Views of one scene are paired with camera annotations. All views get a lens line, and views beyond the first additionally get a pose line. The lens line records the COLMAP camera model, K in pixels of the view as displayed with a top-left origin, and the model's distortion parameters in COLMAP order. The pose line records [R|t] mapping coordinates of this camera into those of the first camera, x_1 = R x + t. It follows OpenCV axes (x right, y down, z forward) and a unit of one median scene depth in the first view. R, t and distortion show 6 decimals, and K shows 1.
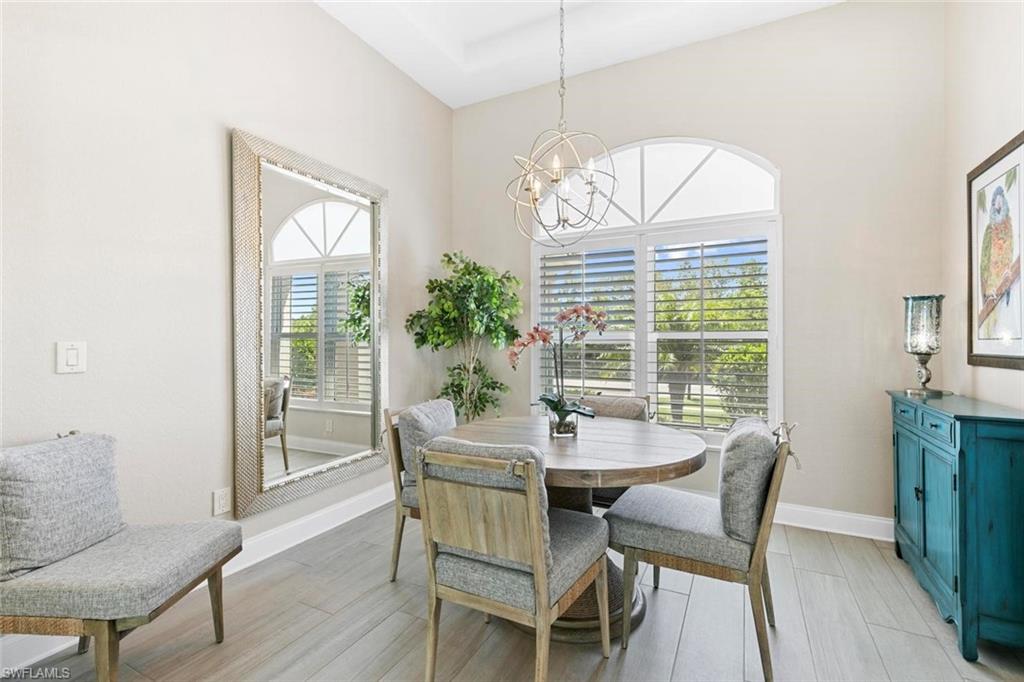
lens RADIAL K [[462.9, 0, 507.5], [0, 462.9, 339.7], [0, 0, 1]] dist [0.013645, 0.000008]
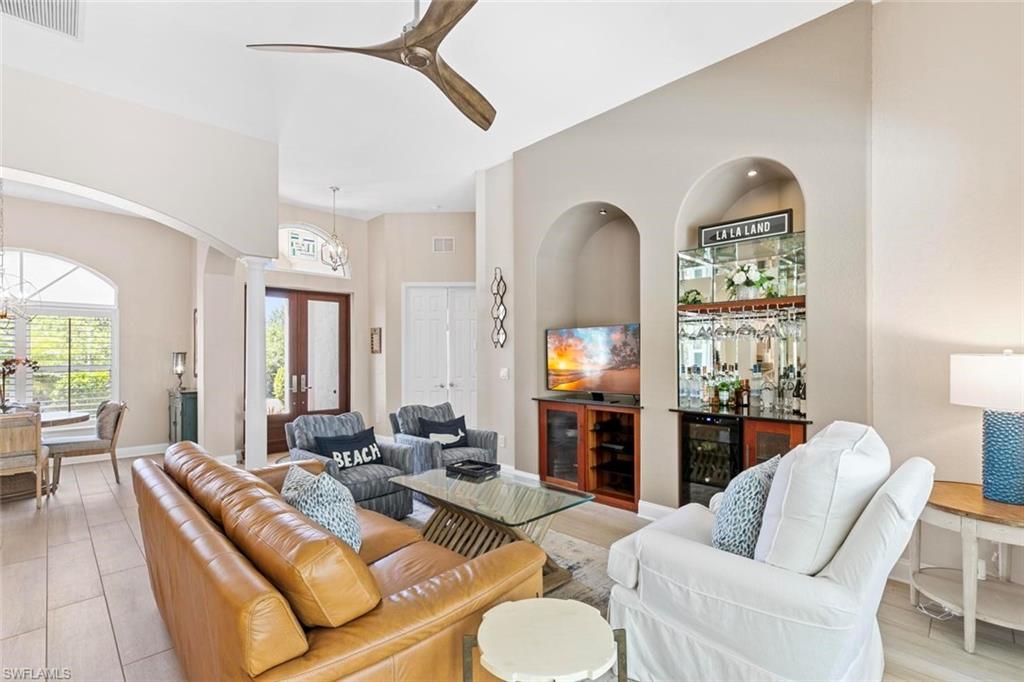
lens RADIAL K [[462.9, 0, 508.7], [0, 462.9, 347.6], [0, 0, 1]] dist [0.013645, 0.000008]
pose [[0.313834, 0.012792, 0.949392, -1.054927], [0.008850, 0.999826, -0.016397, -0.061197], [-0.949437, 0.013548, 0.313666, -1.631226]]
